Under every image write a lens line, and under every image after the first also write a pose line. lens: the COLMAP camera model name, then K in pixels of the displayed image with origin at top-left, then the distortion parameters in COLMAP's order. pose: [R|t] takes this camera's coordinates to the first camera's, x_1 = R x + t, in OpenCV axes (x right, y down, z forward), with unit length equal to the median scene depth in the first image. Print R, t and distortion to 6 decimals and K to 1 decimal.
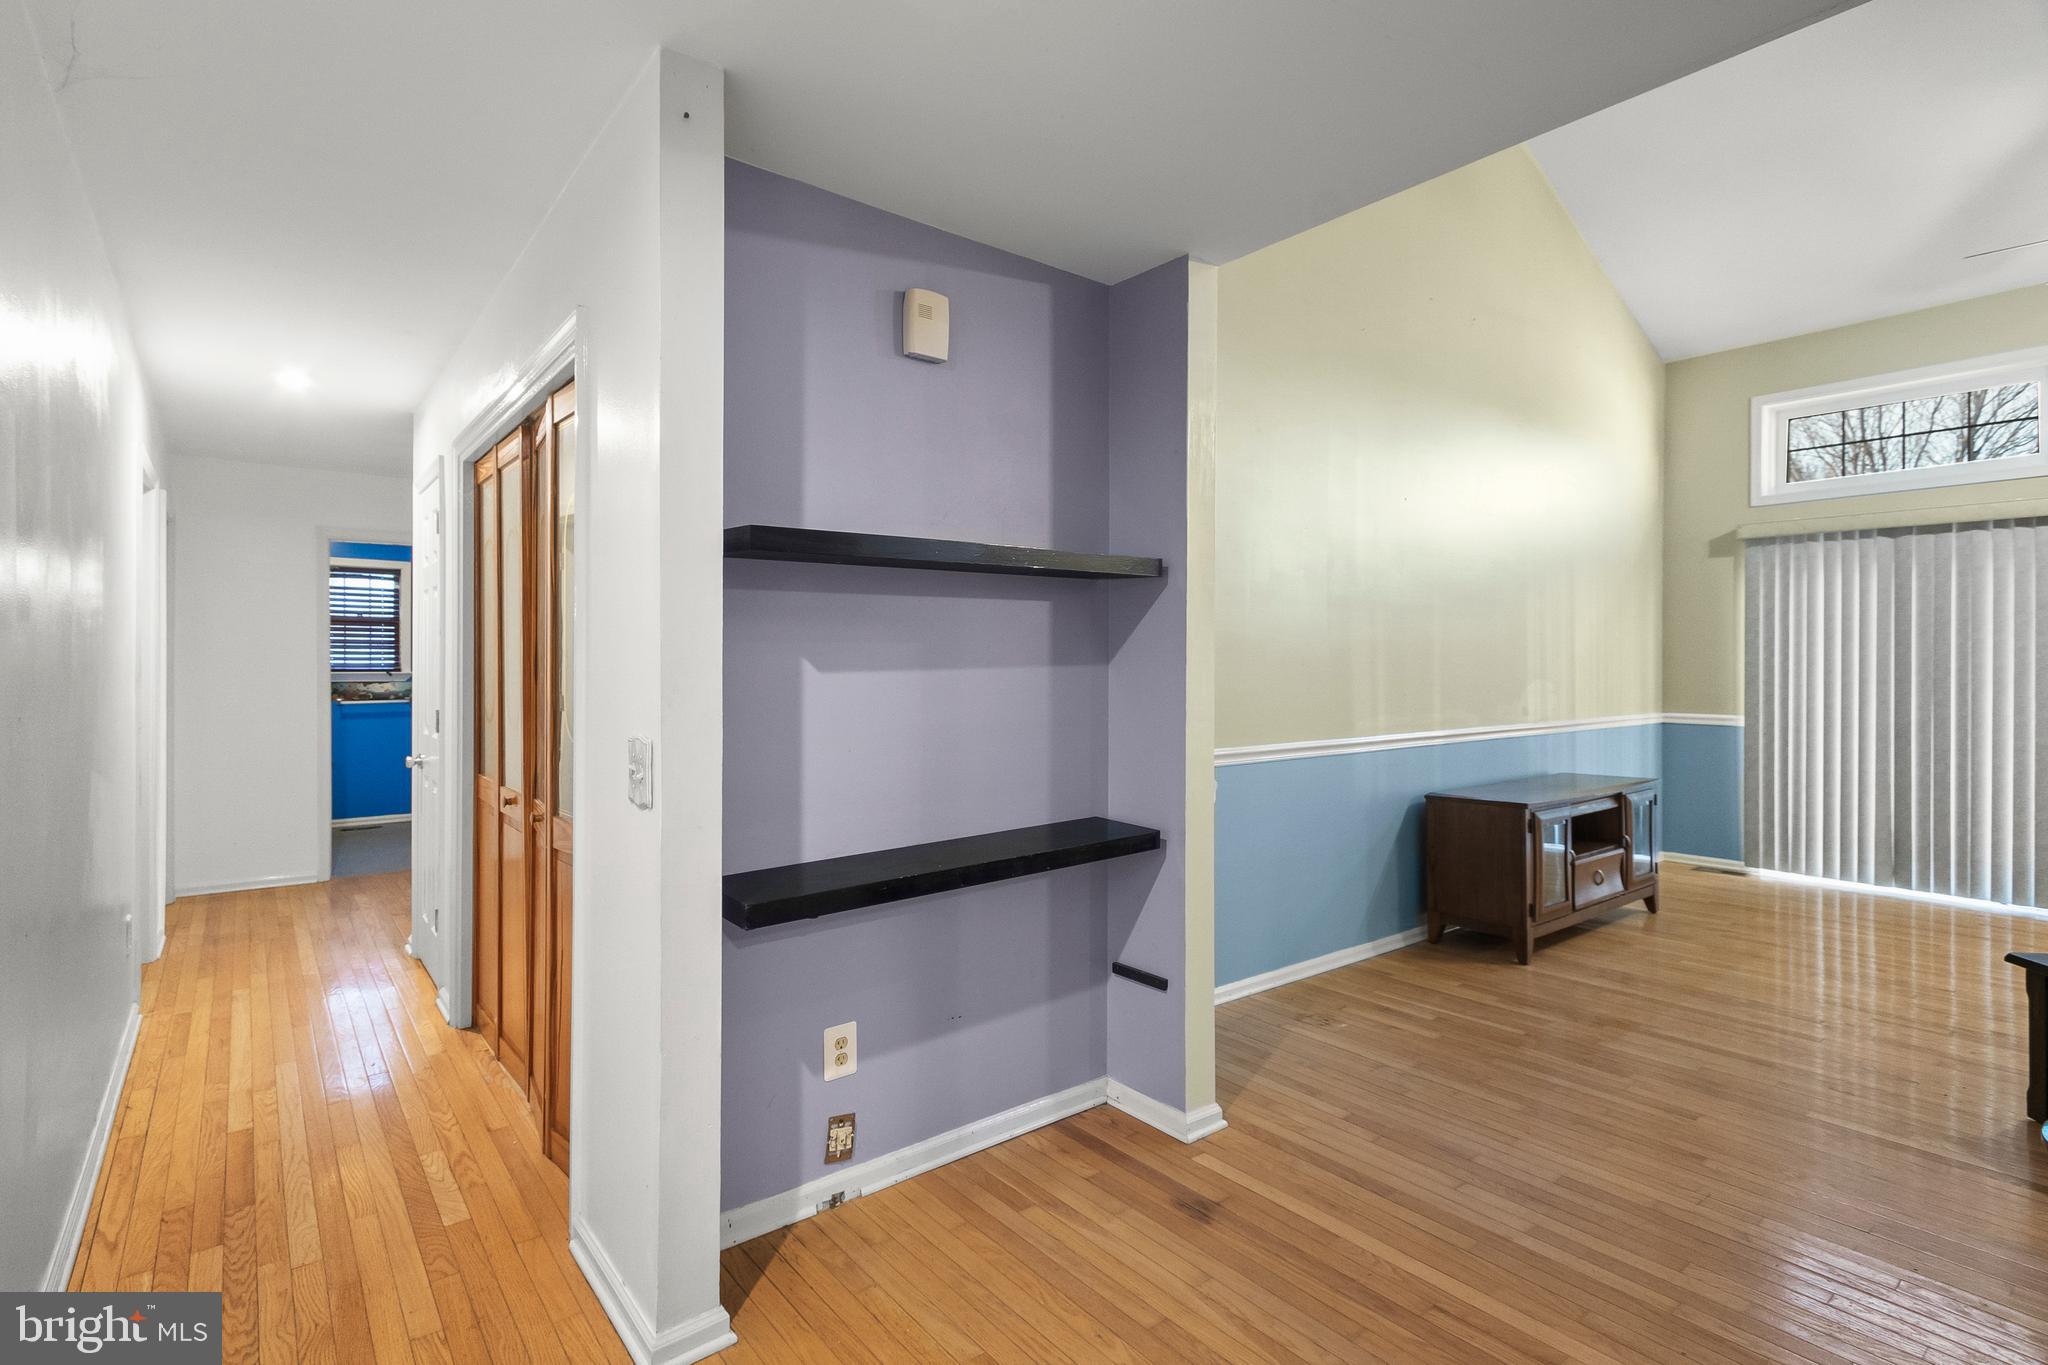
lens RADIAL K [[936.5, 0, 998.0], [0, 936.5, 663.1], [0, 0, 1]] dist [0.013965, -0.002287]
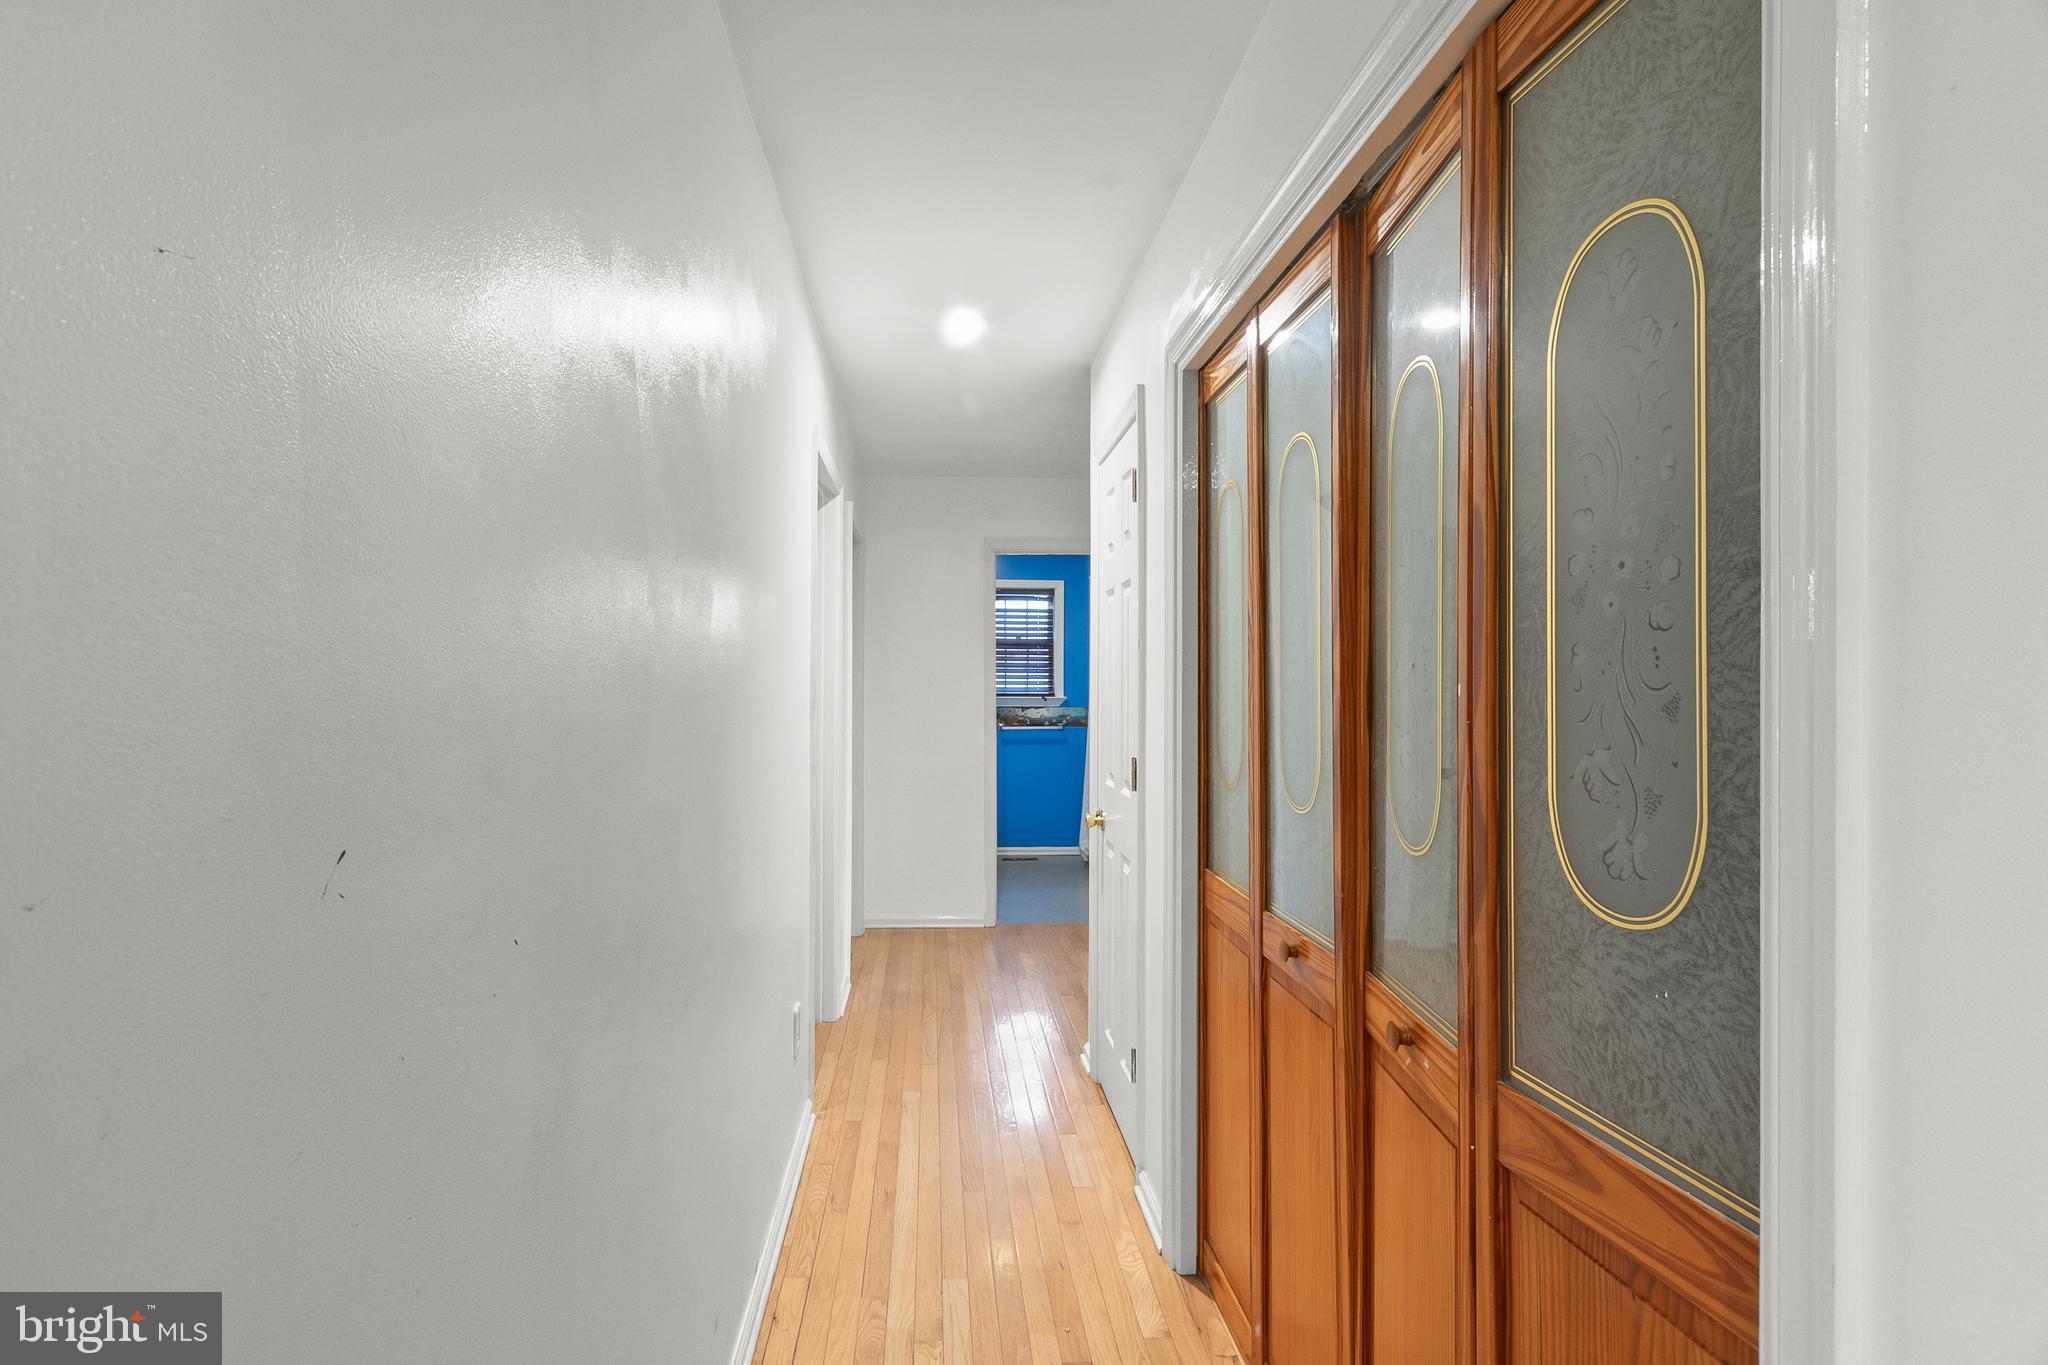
lens RADIAL K [[936.5, 0, 1023.8], [0, 936.5, 675.9], [0, 0, 1]] dist [0.013965, -0.002287]
pose [[0.838149, -0.006045, -0.545408, -0.202112], [-0.004099, 0.999841, -0.017381, 0.006616], [0.545426, 0.016804, 0.837991, 0.268606]]
